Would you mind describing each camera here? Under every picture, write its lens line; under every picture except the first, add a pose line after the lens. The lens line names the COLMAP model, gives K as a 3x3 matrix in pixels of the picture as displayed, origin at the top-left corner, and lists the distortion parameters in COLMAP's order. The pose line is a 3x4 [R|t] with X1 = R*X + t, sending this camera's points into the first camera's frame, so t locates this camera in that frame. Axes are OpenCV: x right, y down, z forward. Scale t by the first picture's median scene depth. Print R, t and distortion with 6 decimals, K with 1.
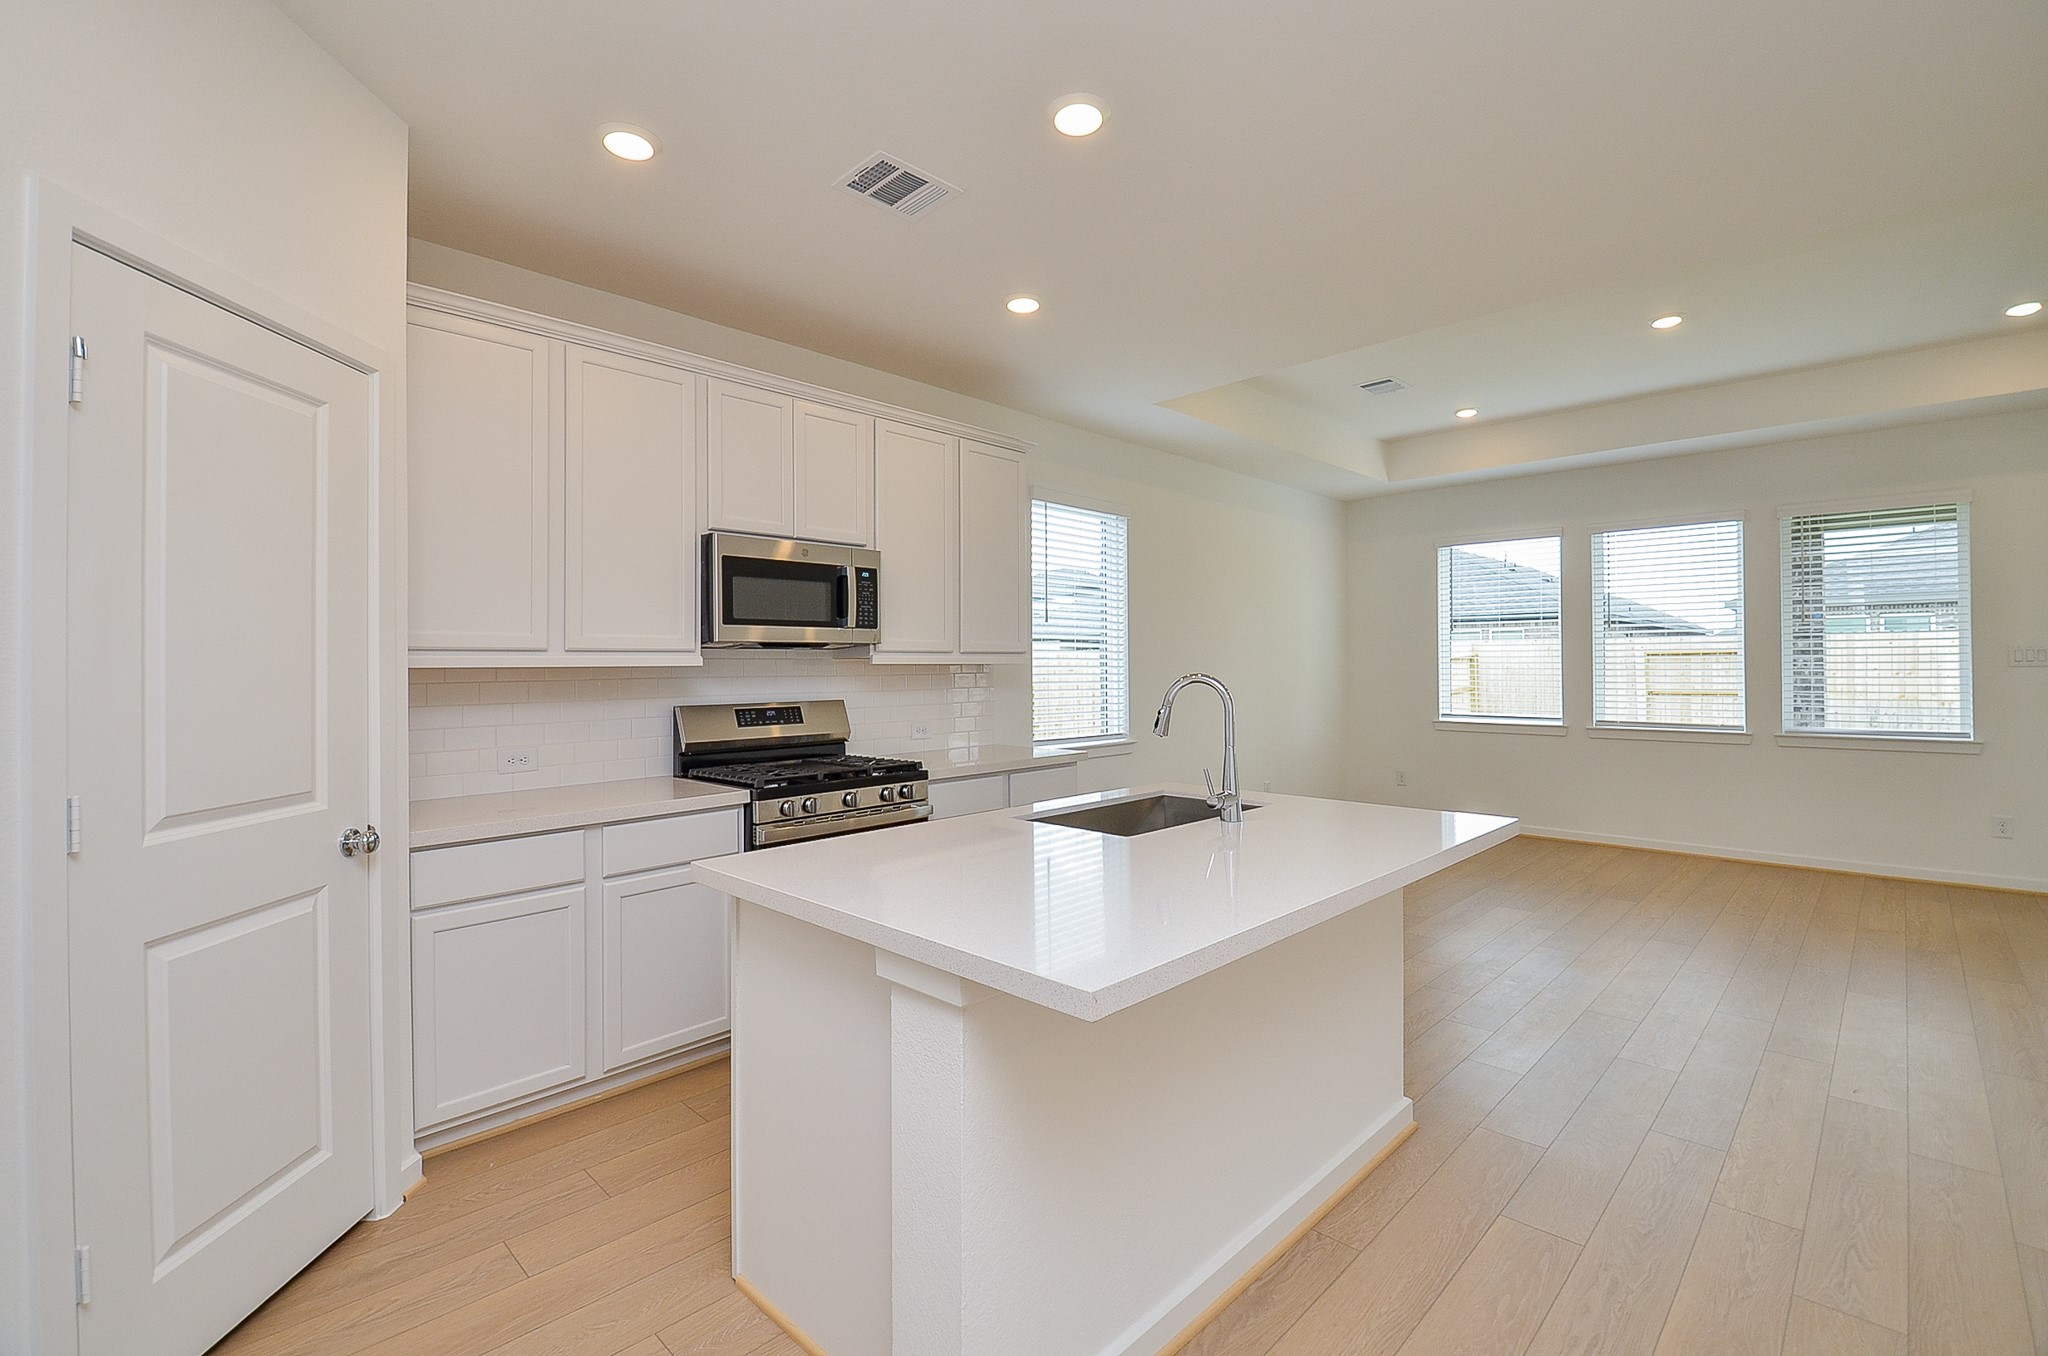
lens RADIAL K [[911.3, 0, 1014.5], [0, 911.3, 640.7], [0, 0, 1]] dist [-0.004425, -0.009042]
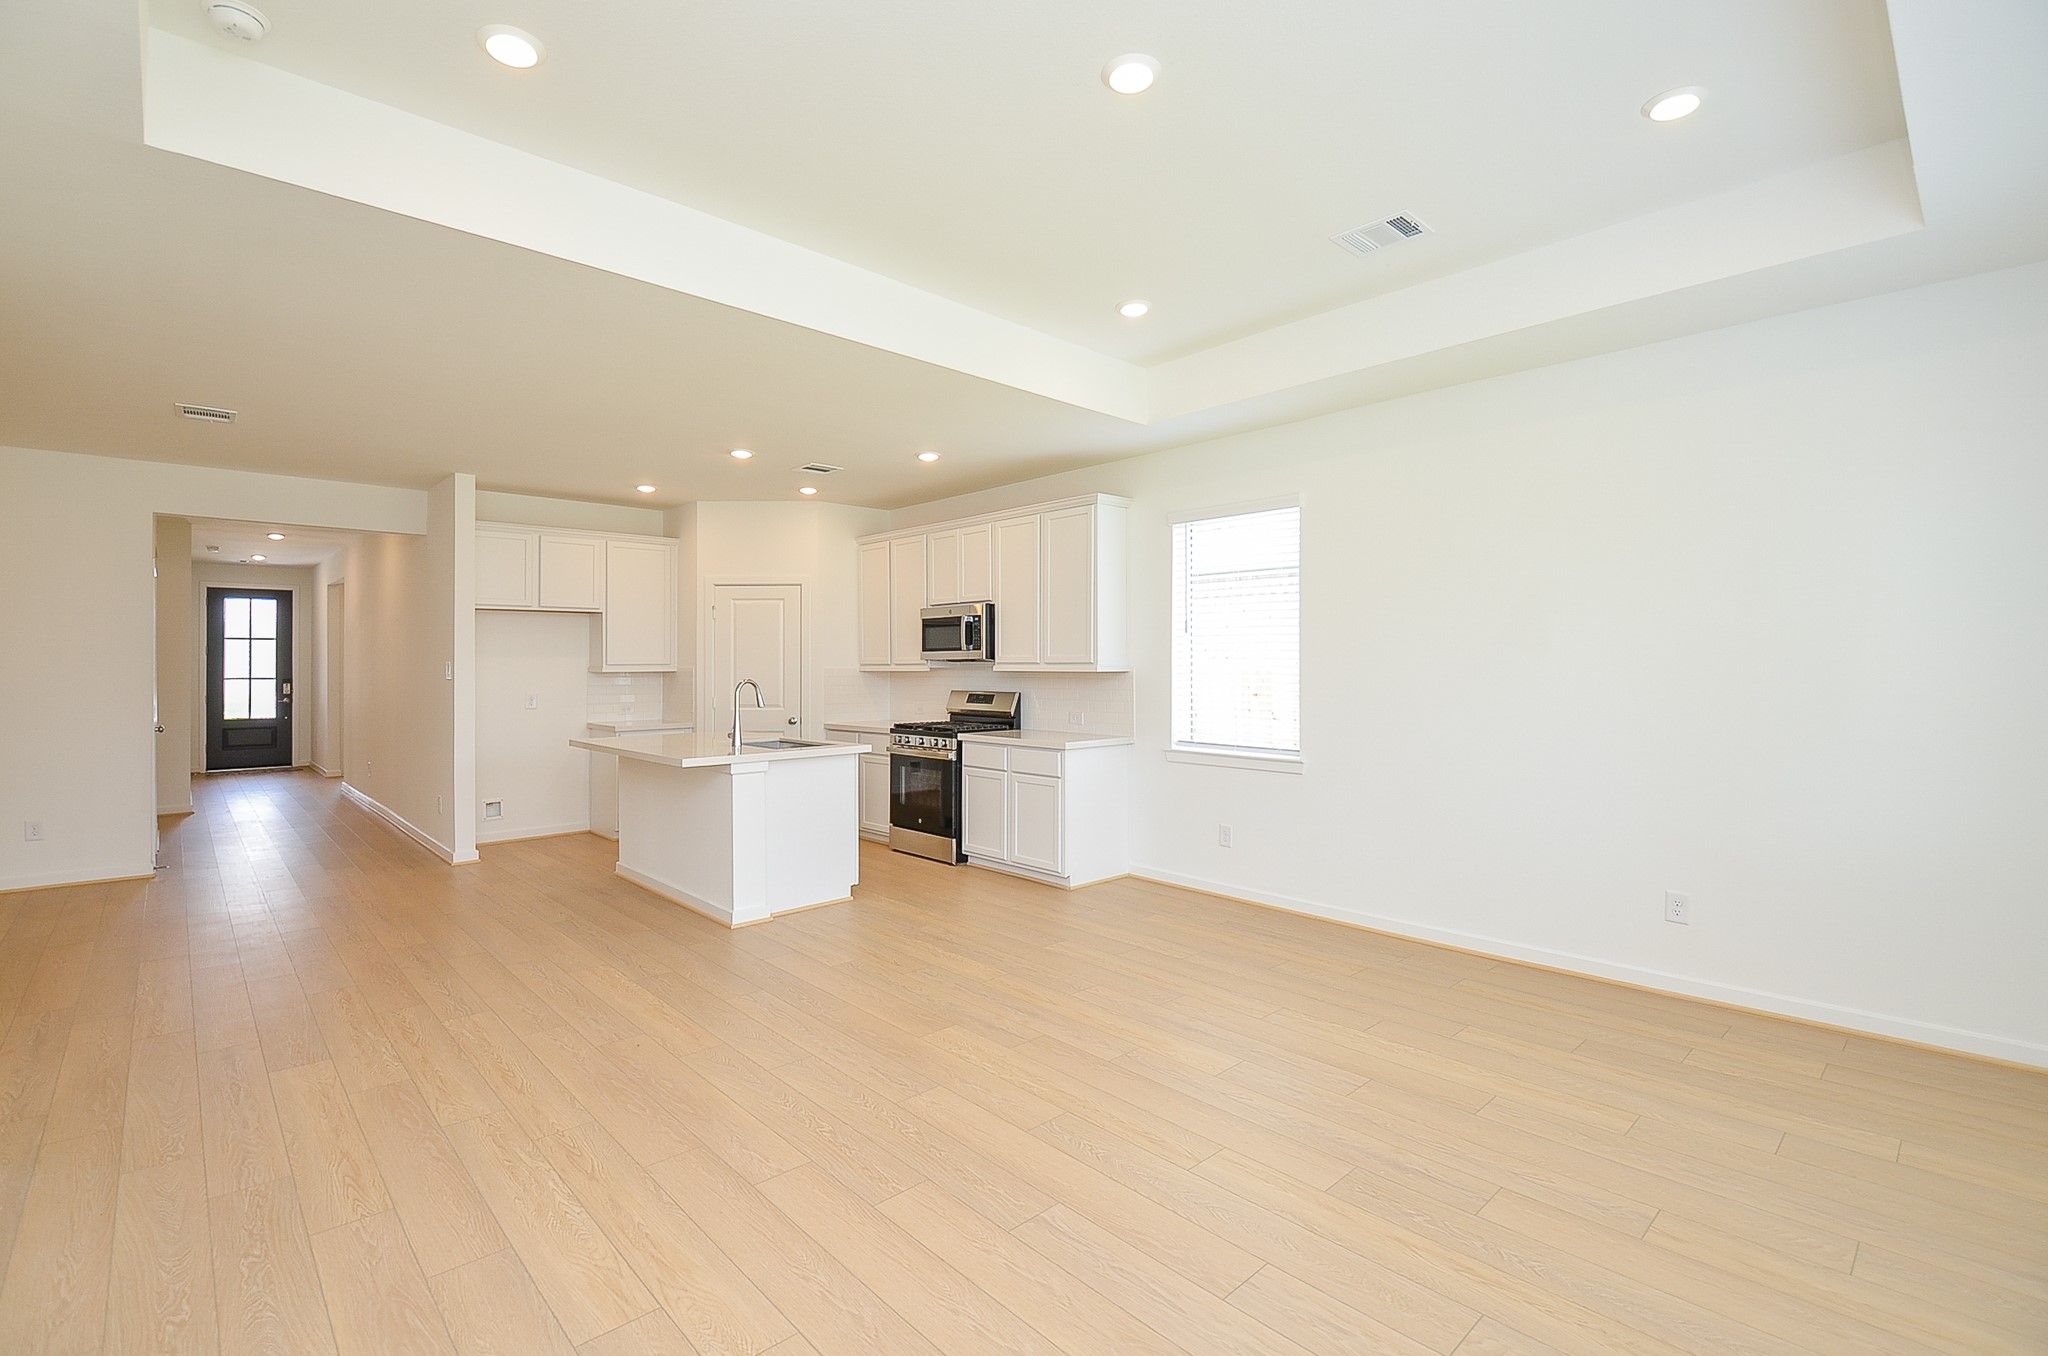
lens RADIAL K [[911.3, 0, 1023.4], [0, 911.3, 662.5], [0, 0, 1]] dist [-0.004425, -0.009042]
pose [[-0.060407, 0.007605, -0.998145, 1.564301], [0.033337, 0.999428, 0.005598, 0.002237], [0.997617, -0.032937, -0.060626, 1.201546]]
